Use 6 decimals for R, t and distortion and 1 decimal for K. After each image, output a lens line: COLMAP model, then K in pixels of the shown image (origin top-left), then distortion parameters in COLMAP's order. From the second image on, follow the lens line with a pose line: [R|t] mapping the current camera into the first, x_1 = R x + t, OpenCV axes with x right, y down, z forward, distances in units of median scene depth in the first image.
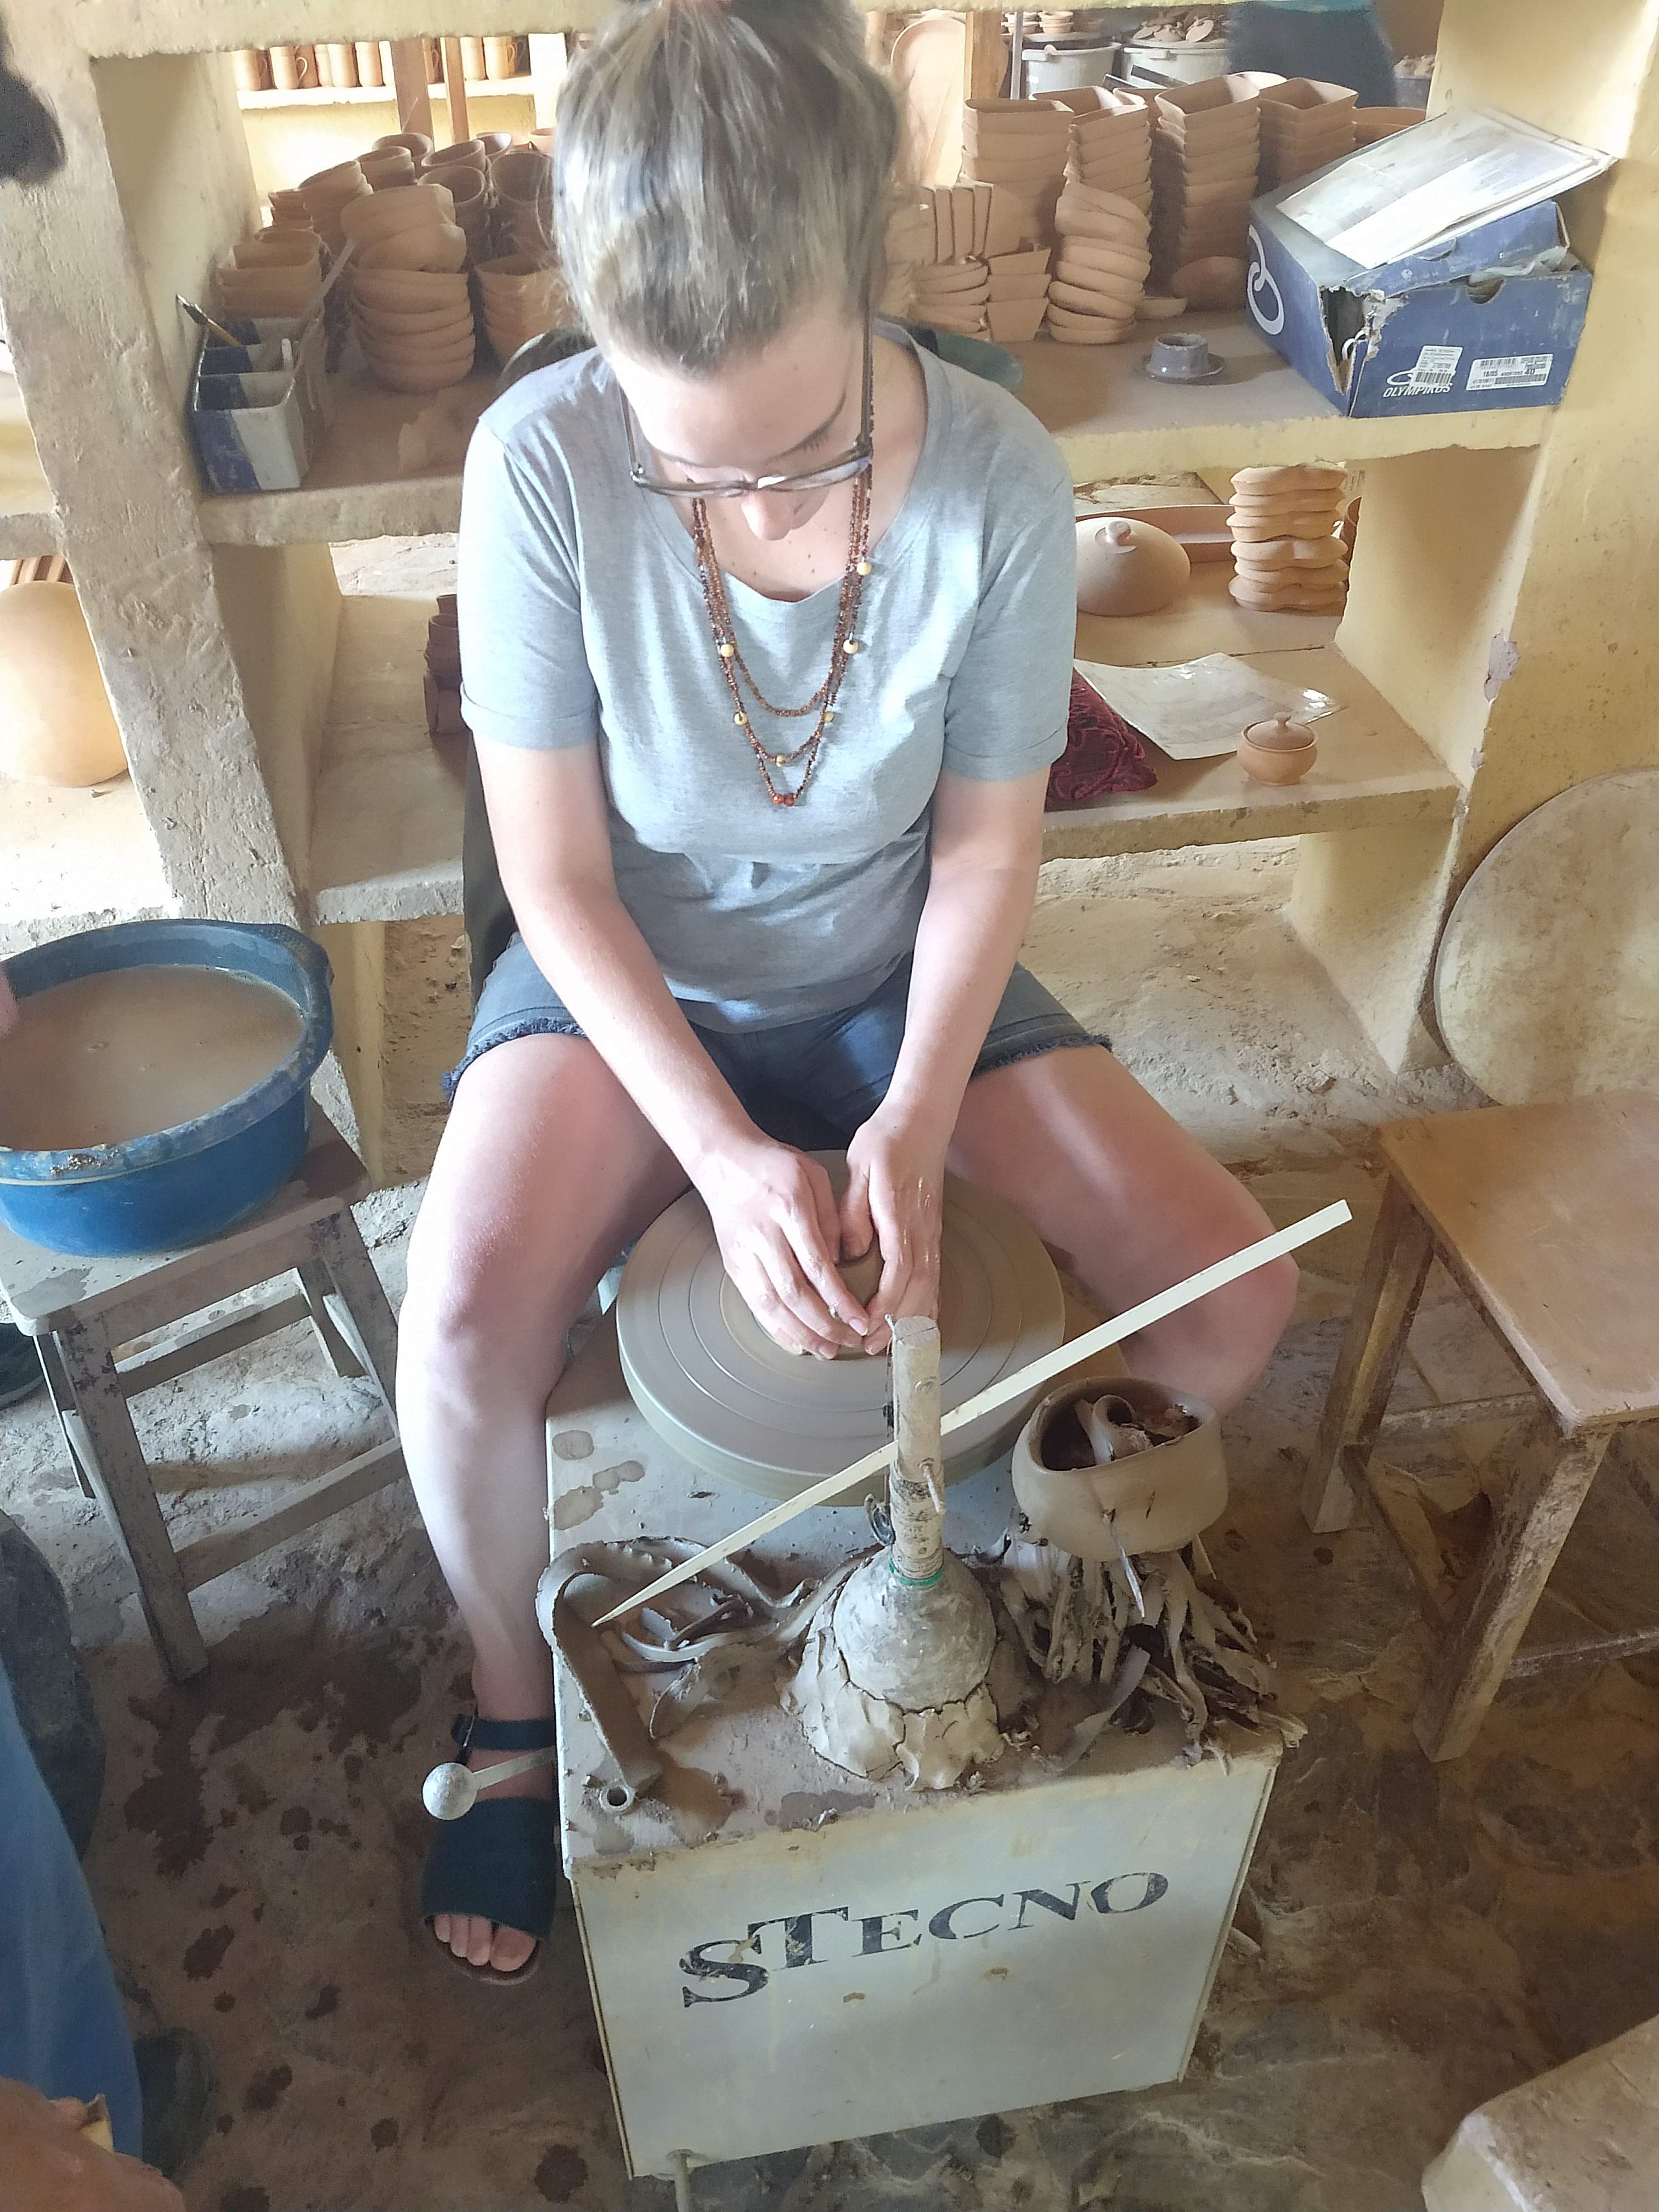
lens RADIAL K [[1654.6, 0, 750.3], [0, 1654.6, 1106.6], [0, 0, 1]] dist [0.029874, -0.054281]
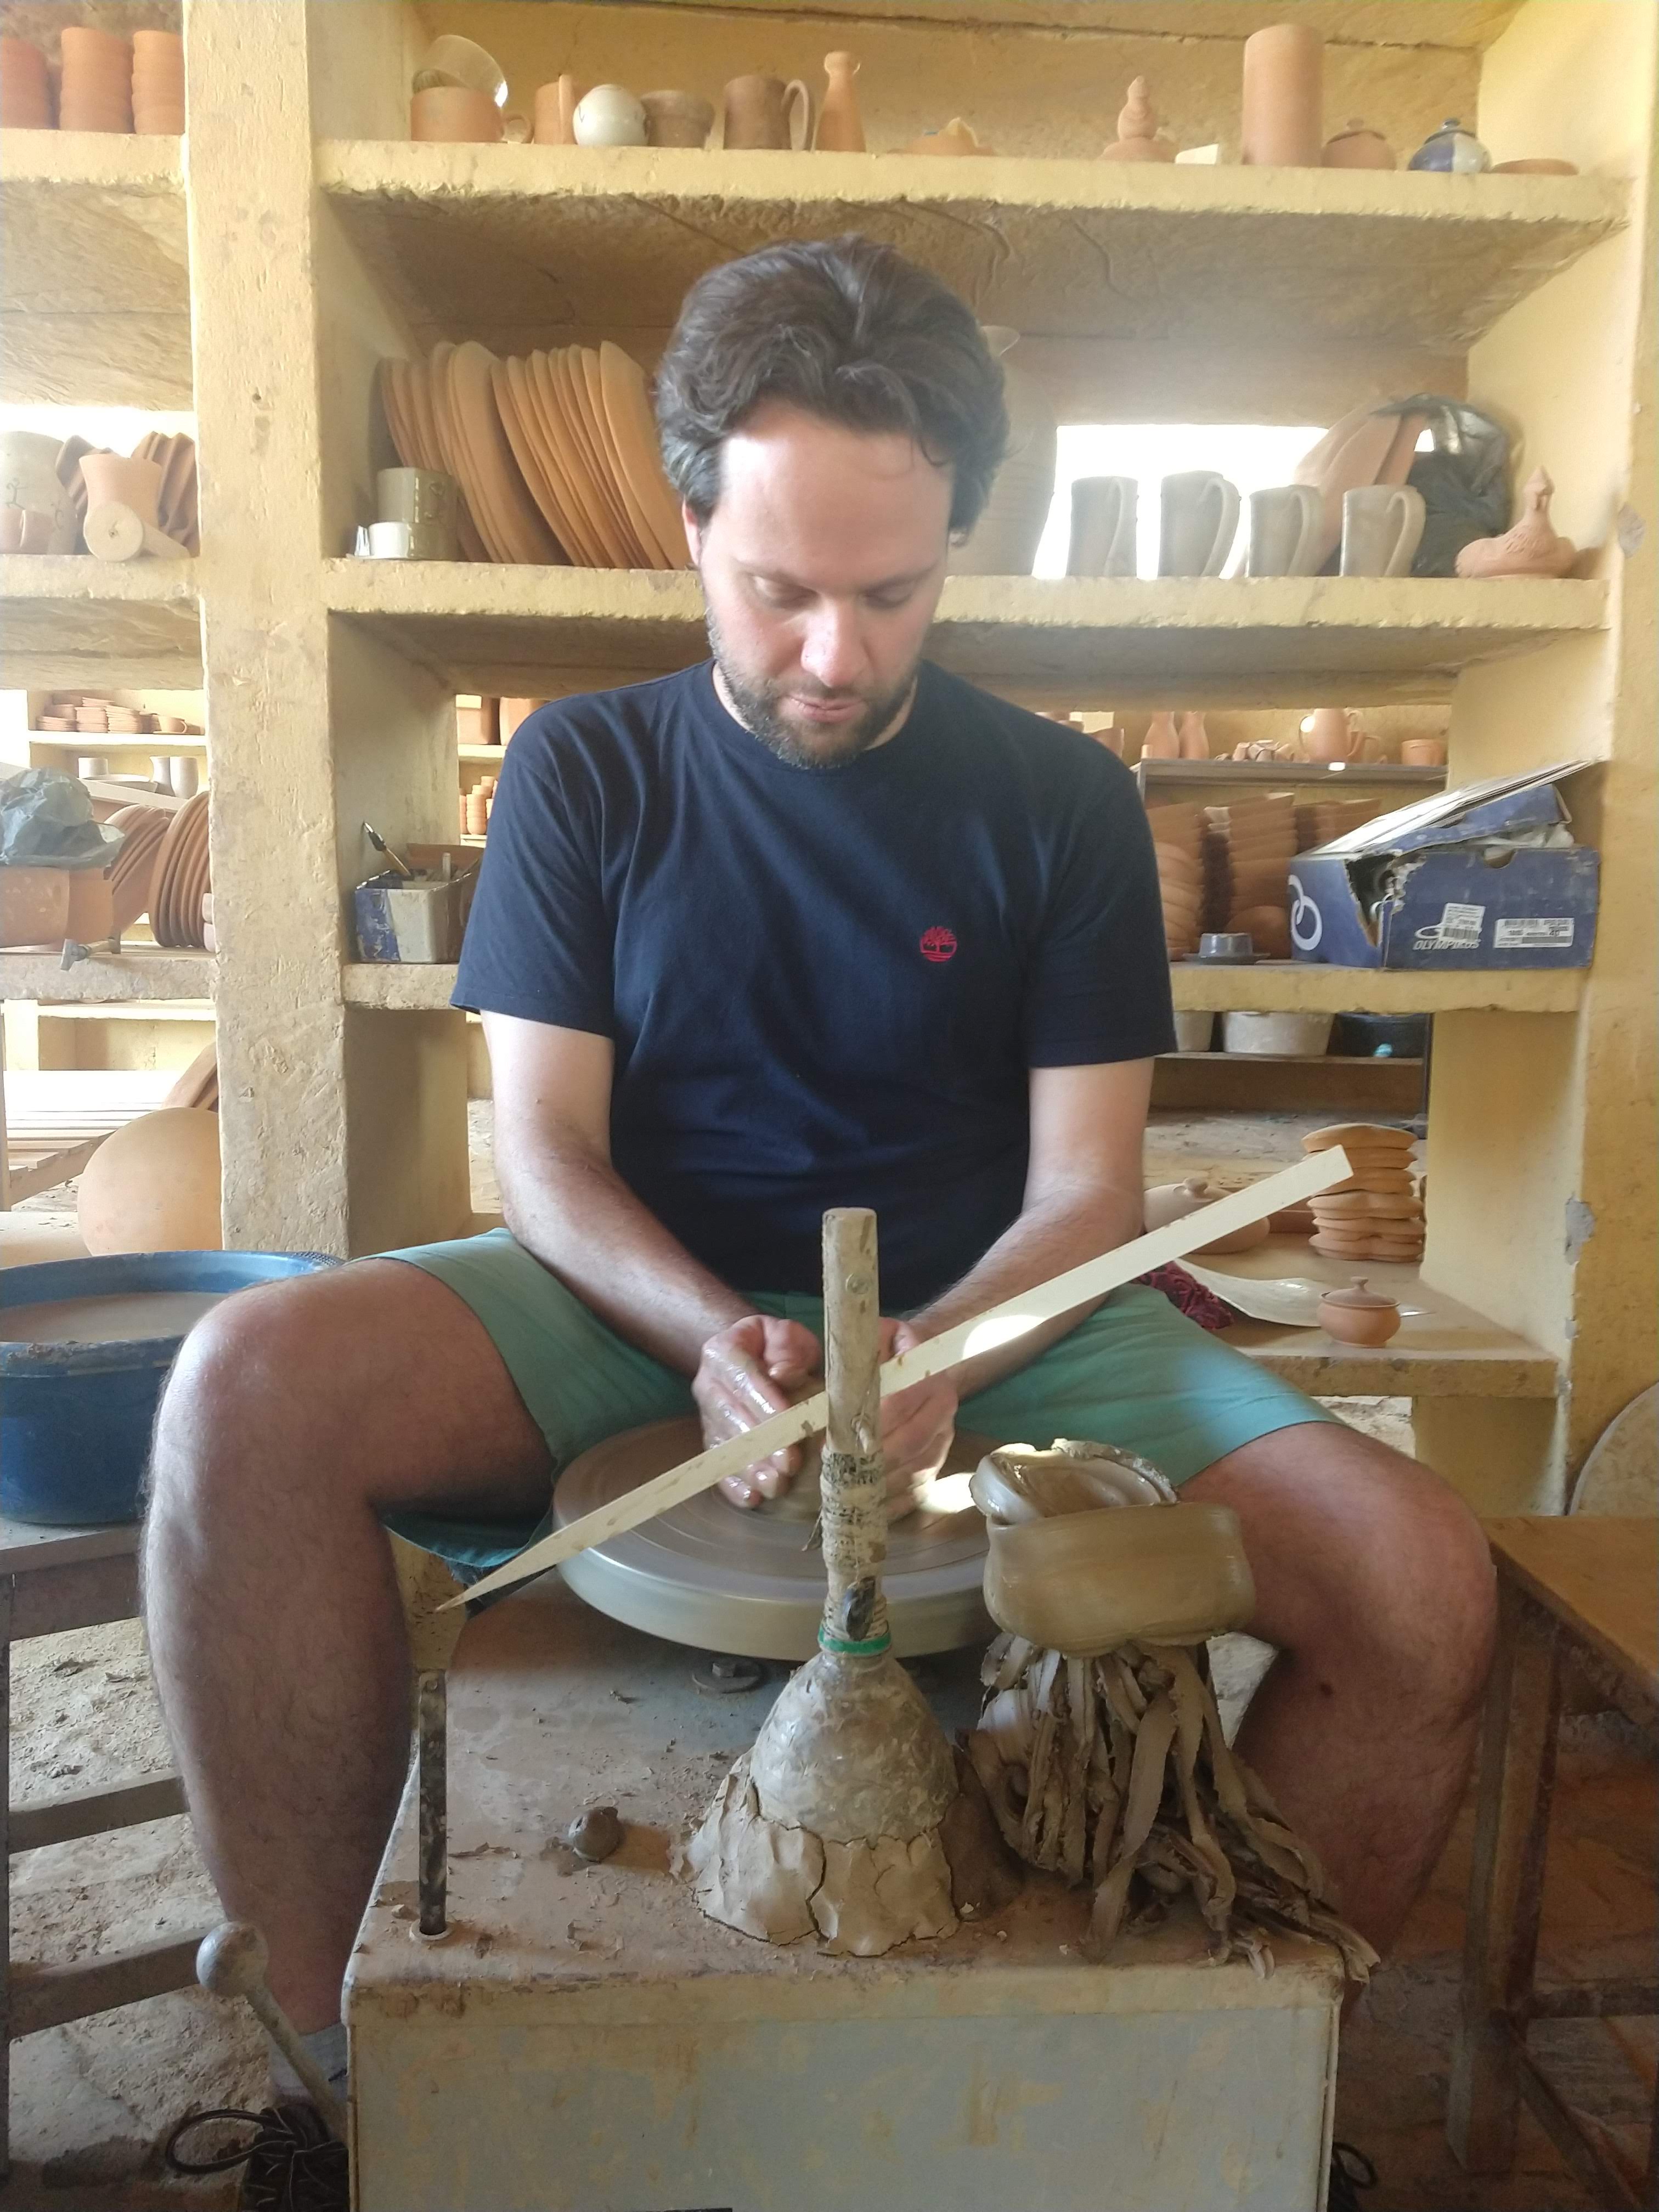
lens RADIAL K [[1613.3, 0, 774.0], [0, 1613.3, 1101.5], [0, 0, 1]] dist [0.258227, -0.473507]
pose [[0.994284, 0.062963, -0.086232, 0.063737], [-0.098260, 0.855572, -0.508273, 0.258837], [0.041776, 0.513840, 0.856868, 0.099785]]
